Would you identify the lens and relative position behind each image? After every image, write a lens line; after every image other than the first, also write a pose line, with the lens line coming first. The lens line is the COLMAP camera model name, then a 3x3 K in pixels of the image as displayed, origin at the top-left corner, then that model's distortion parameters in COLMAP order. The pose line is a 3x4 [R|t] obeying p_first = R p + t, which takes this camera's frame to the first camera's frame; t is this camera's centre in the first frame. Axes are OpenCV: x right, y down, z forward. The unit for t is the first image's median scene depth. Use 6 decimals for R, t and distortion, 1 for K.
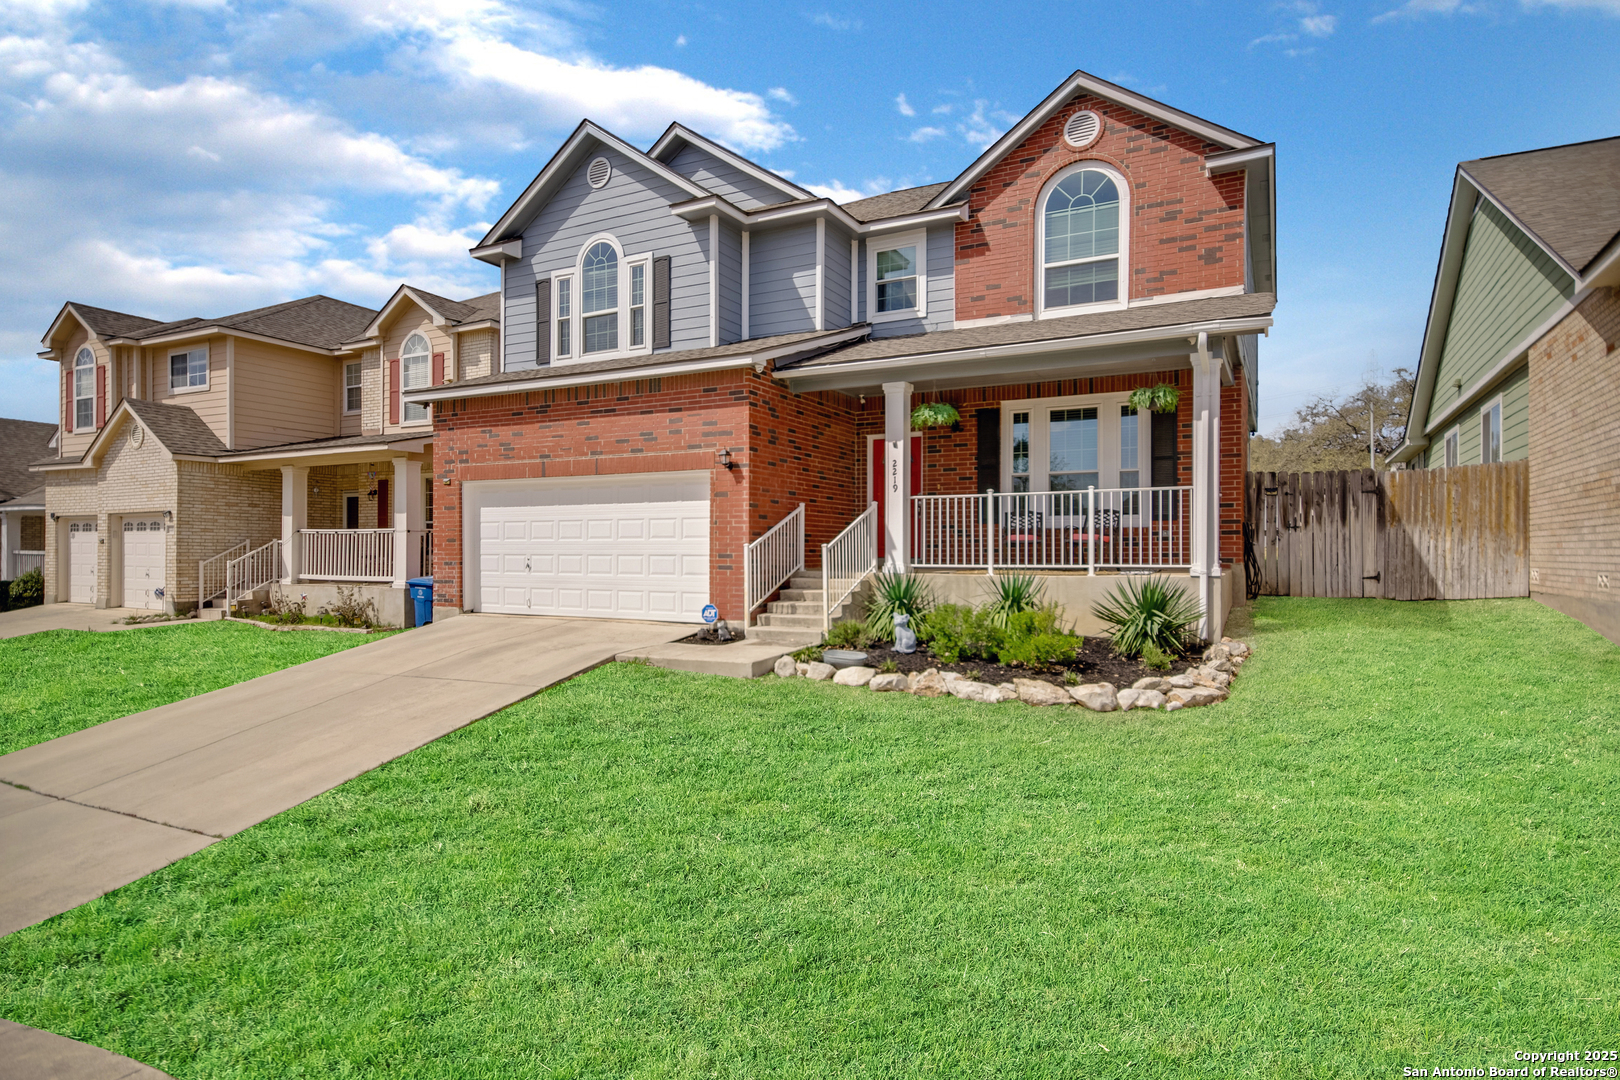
lens RADIAL K [[833.8, 0, 801.8], [0, 833.8, 537.7], [0, 0, 1]] dist [0.012054, -0.001194]
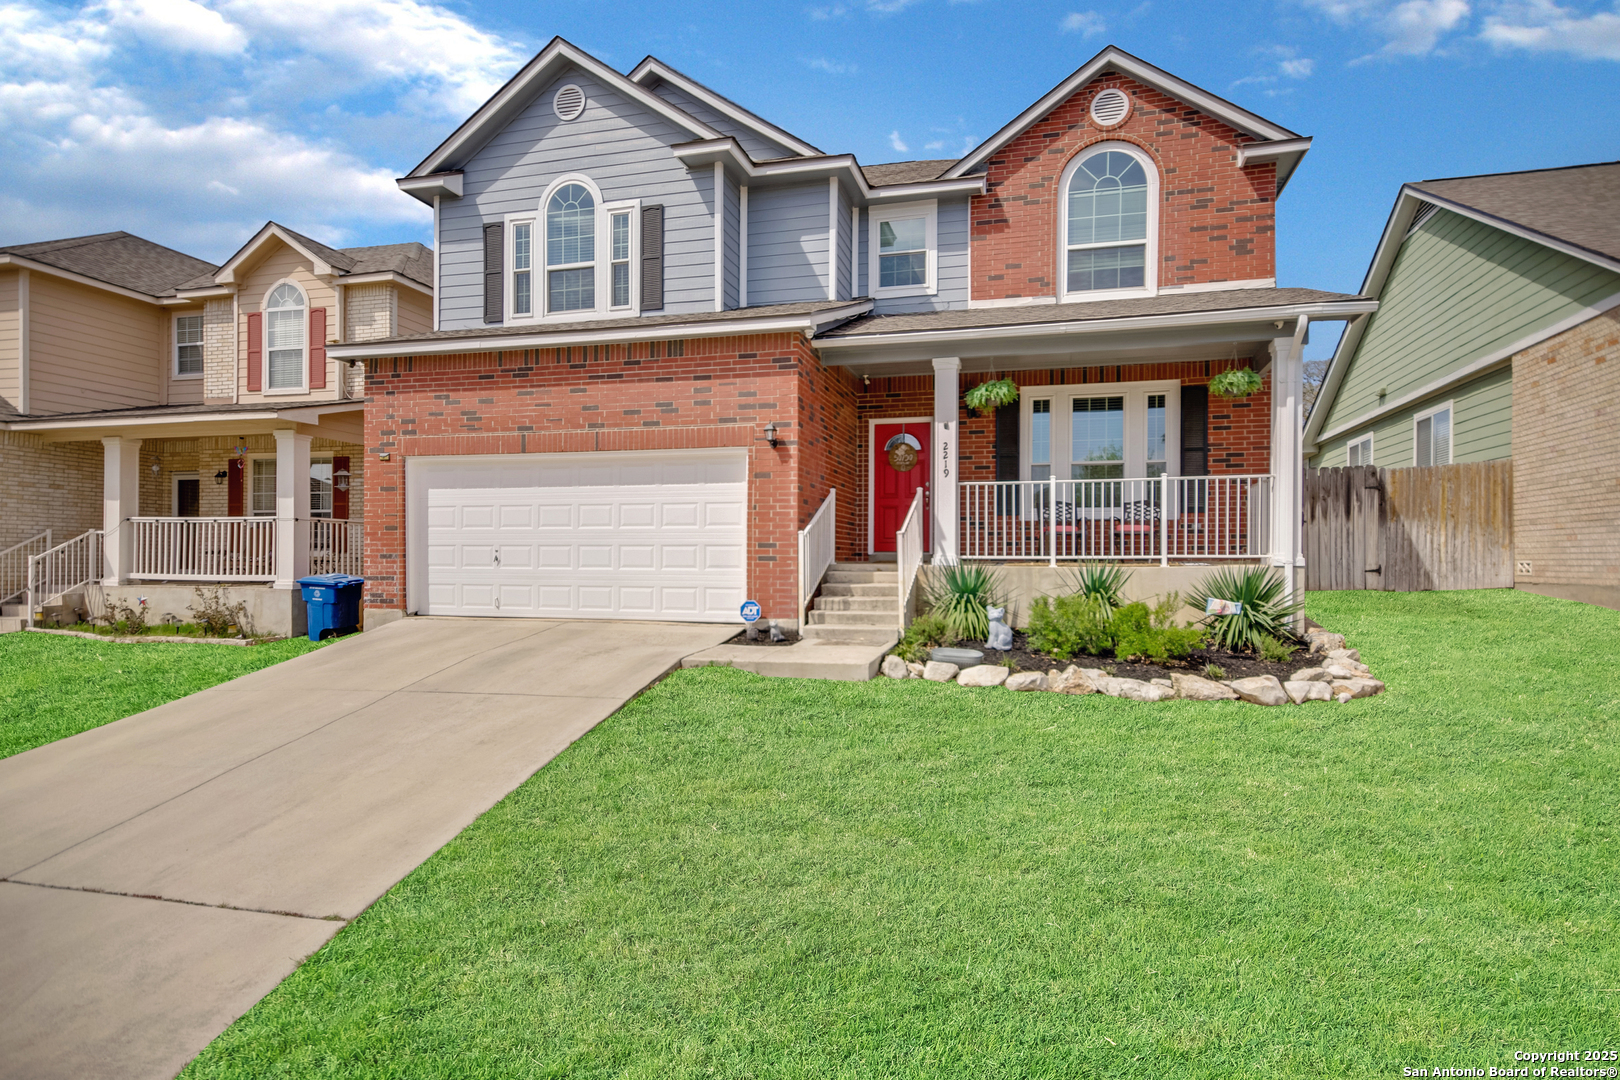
lens RADIAL K [[856.9, 0, 814.7], [0, 856.9, 547.3], [0, 0, 1]] dist [0.013162, 0.000821]
pose [[0.979264, 0.004884, 0.202528, -0.198399], [-0.006151, 0.999965, 0.005627, 0.016247], [-0.202493, -0.006756, 0.979260, 0.092154]]
